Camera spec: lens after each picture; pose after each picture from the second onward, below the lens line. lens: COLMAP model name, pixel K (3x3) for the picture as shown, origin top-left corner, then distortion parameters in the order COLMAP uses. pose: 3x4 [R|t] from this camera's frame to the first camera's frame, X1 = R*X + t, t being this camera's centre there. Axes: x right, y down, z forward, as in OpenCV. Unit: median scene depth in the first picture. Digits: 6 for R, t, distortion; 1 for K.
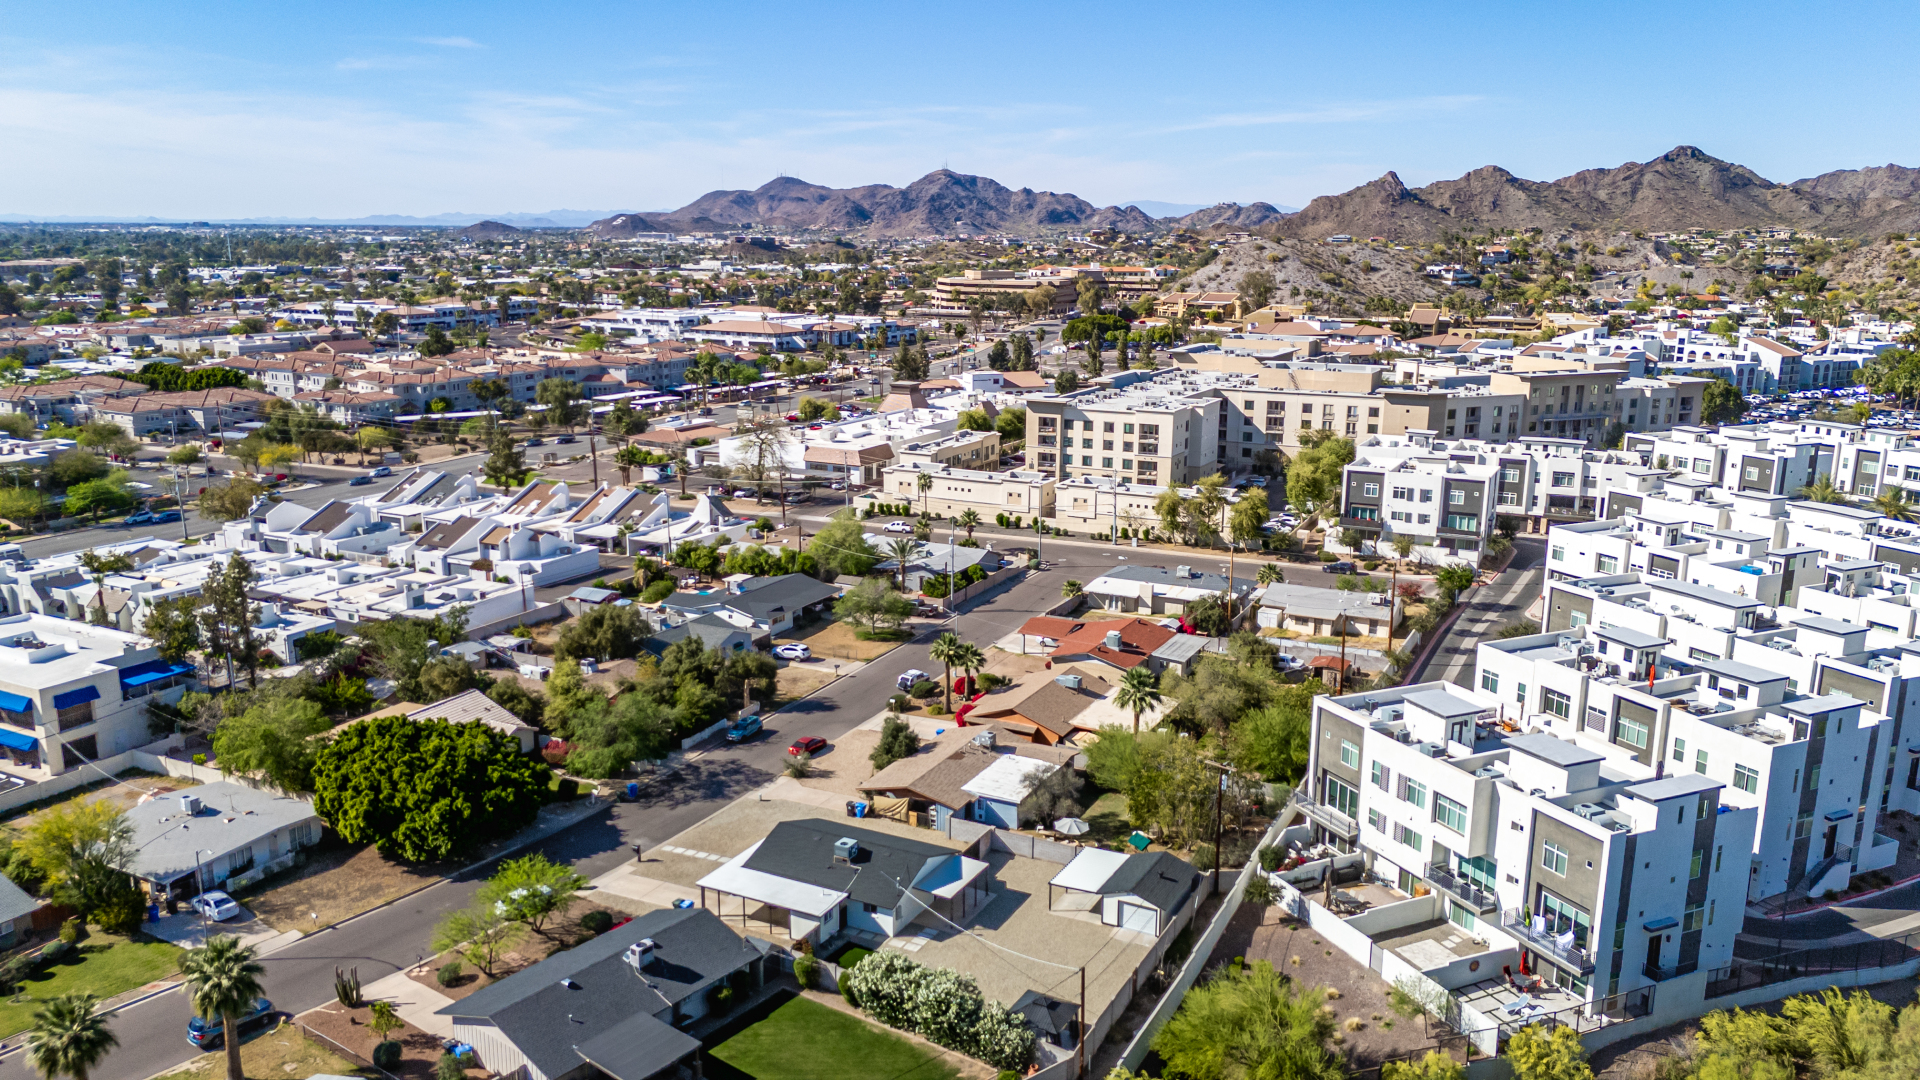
lens RADIAL K [[1406.4, 0, 960.0], [0, 1406.4, 540.0], [0, 0, 1]] dist [0.080703, -0.086577]
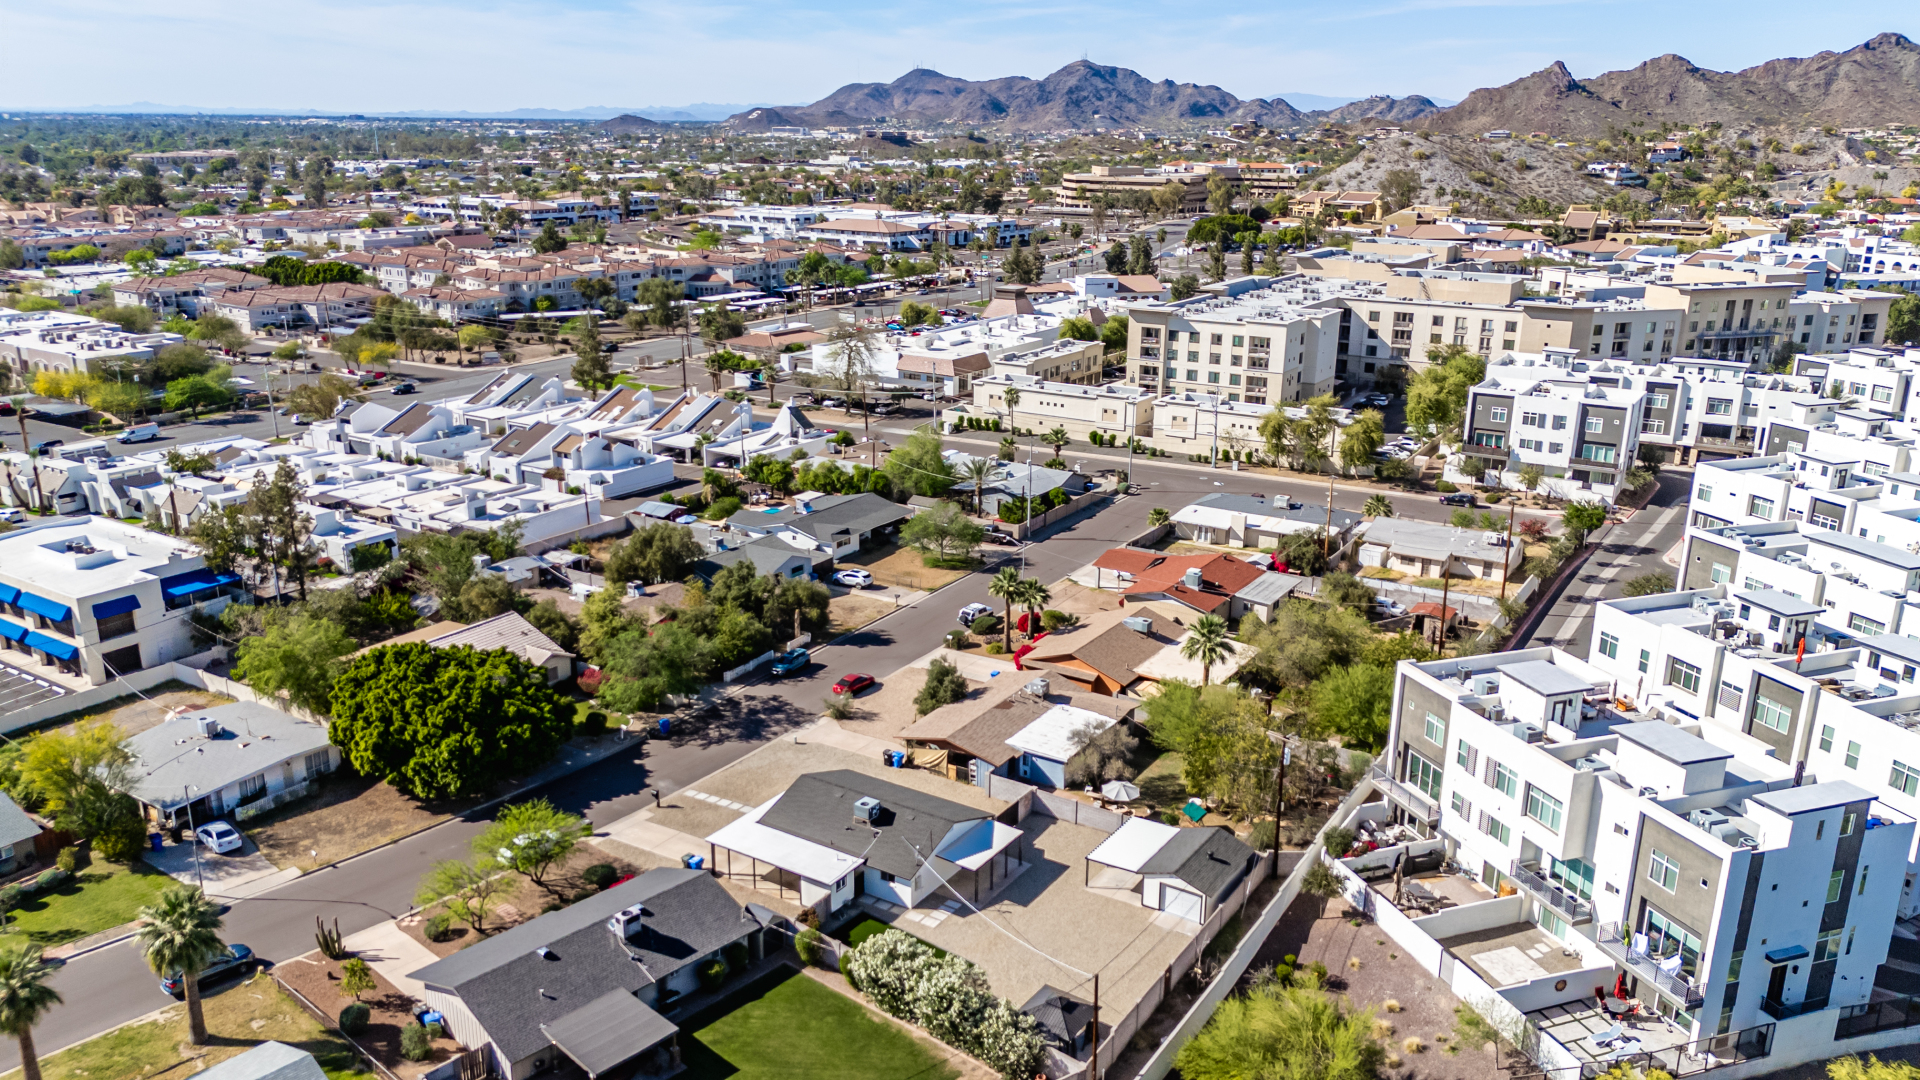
lens RADIAL K [[1406.4, 0, 960.0], [0, 1406.4, 540.0], [0, 0, 1]] dist [0.080703, -0.086577]
pose [[0.995566, 0.028914, -0.089510, 0.034359], [-0.022615, 0.997248, 0.070602, -0.013896], [0.091305, -0.068265, 0.993480, 0.061648]]
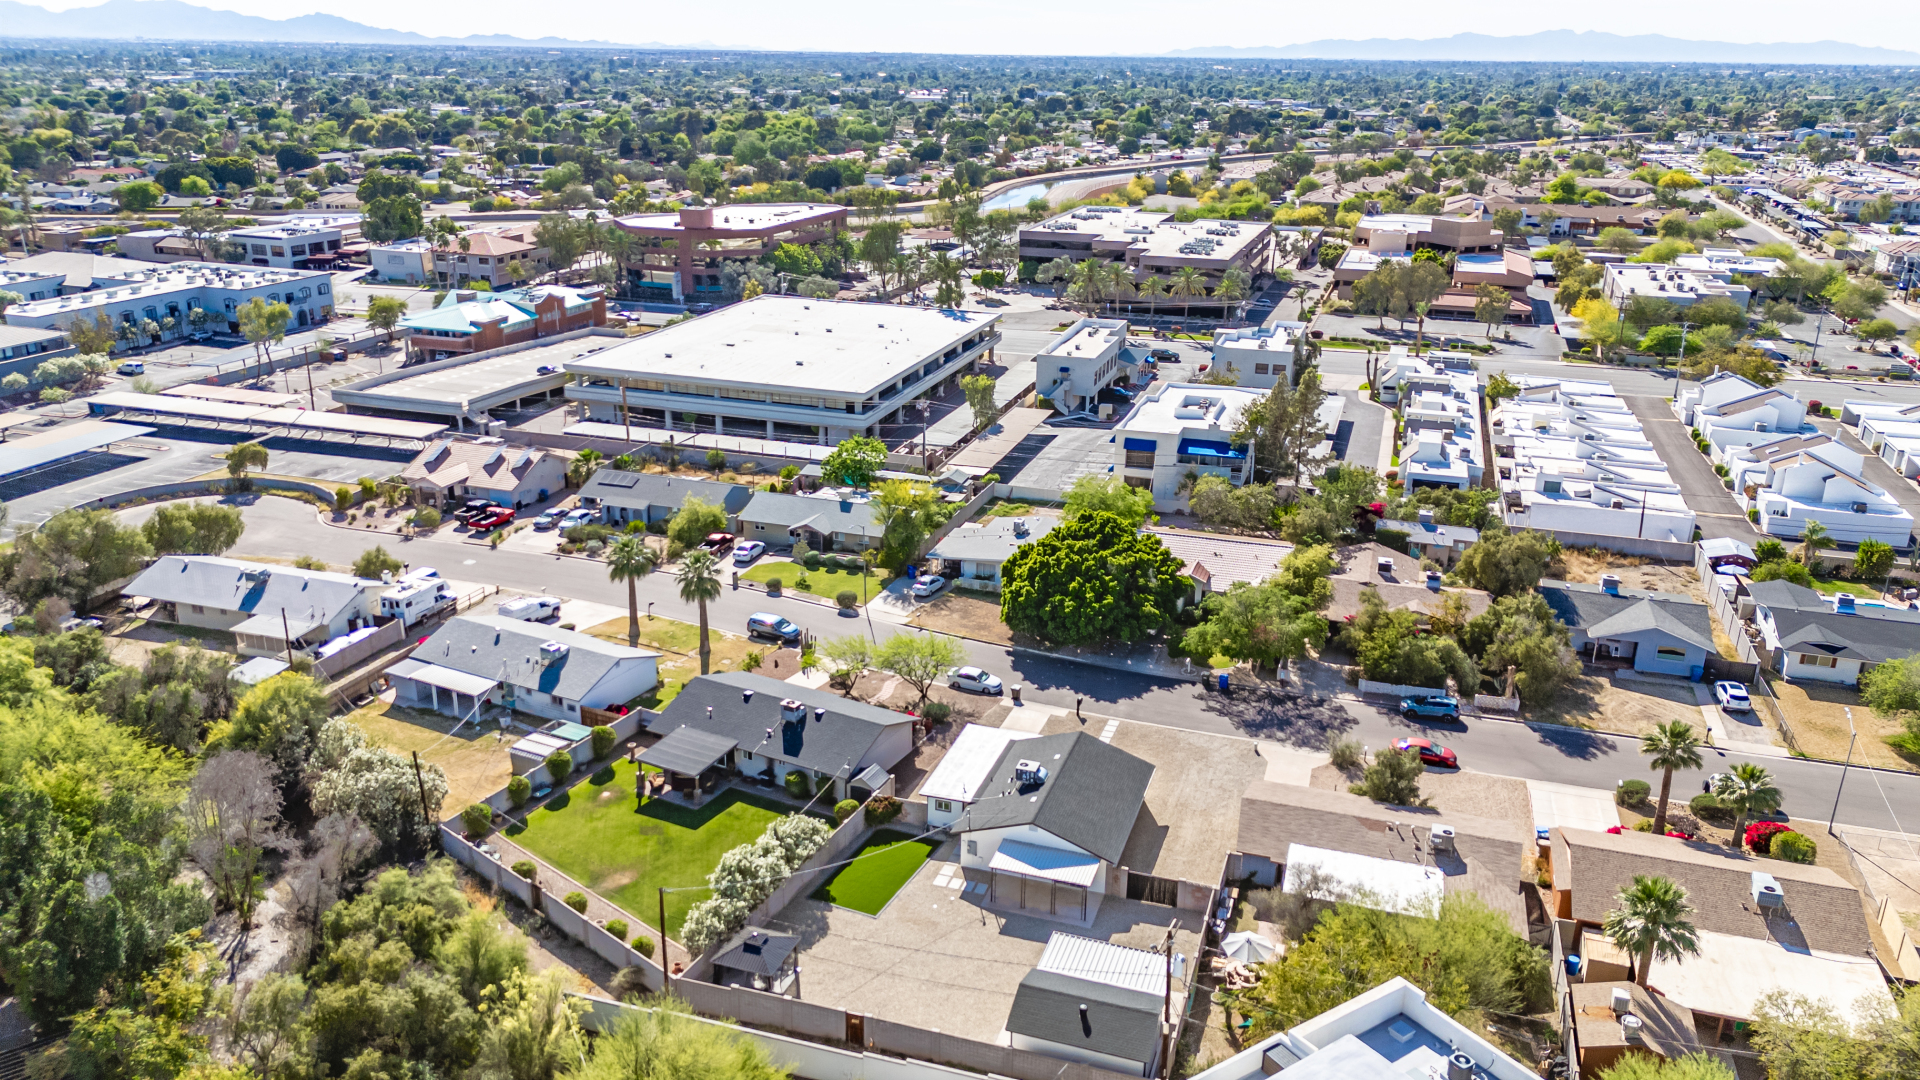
lens RADIAL K [[1406.4, 0, 960.0], [0, 1406.4, 540.0], [0, 0, 1]] dist [0.080703, -0.086577]
pose [[0.162386, 0.319989, -0.933401, 0.416308], [-0.227486, 0.932615, 0.280143, -0.094004], [0.960146, 0.166845, 0.224237, 0.441198]]
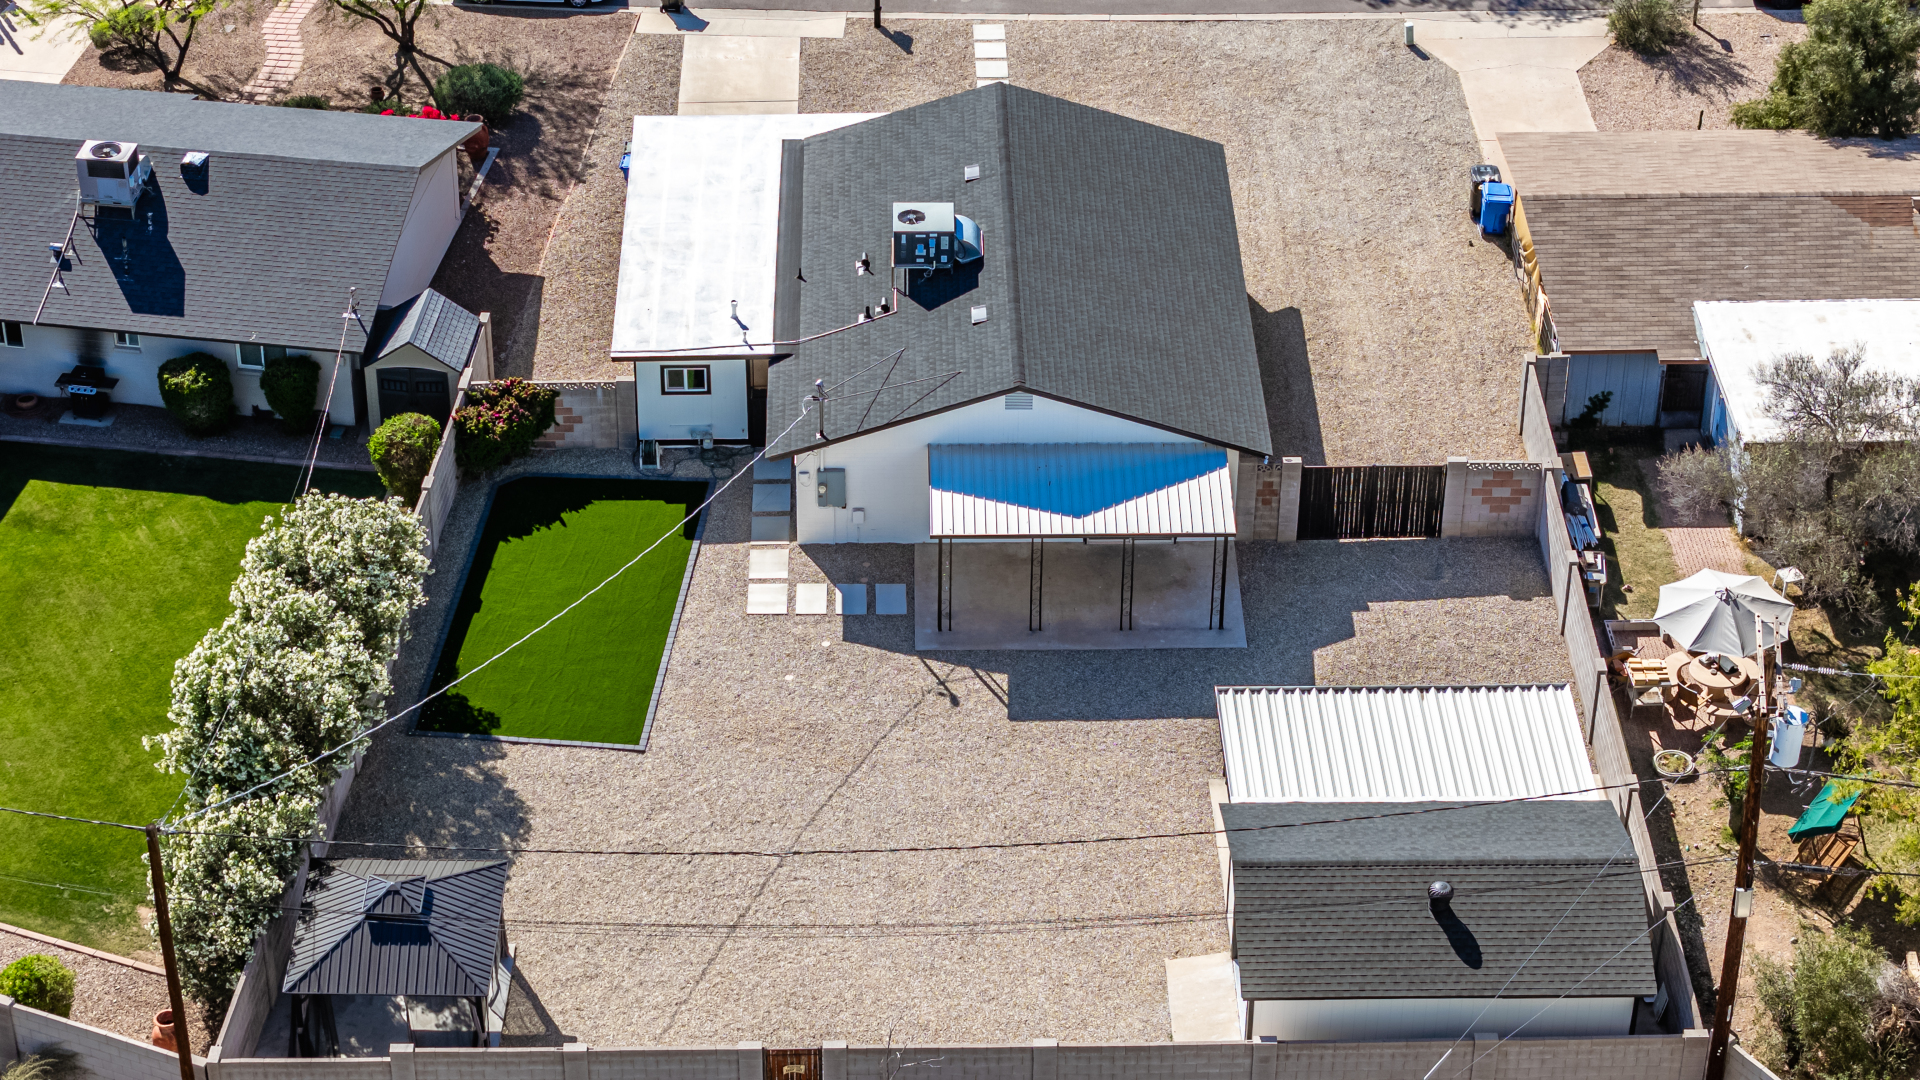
lens RADIAL K [[3861.8, 0, 798.2], [0, 3861.8, 537.6], [0, 0, 1]] dist [-0.147080, 0.127043]
pose [[0.450588, 0.505466, -0.735849, 0.322203], [-0.175270, 0.858313, 0.482264, -0.068283], [0.875358, -0.088330, 0.475339, 0.351260]]
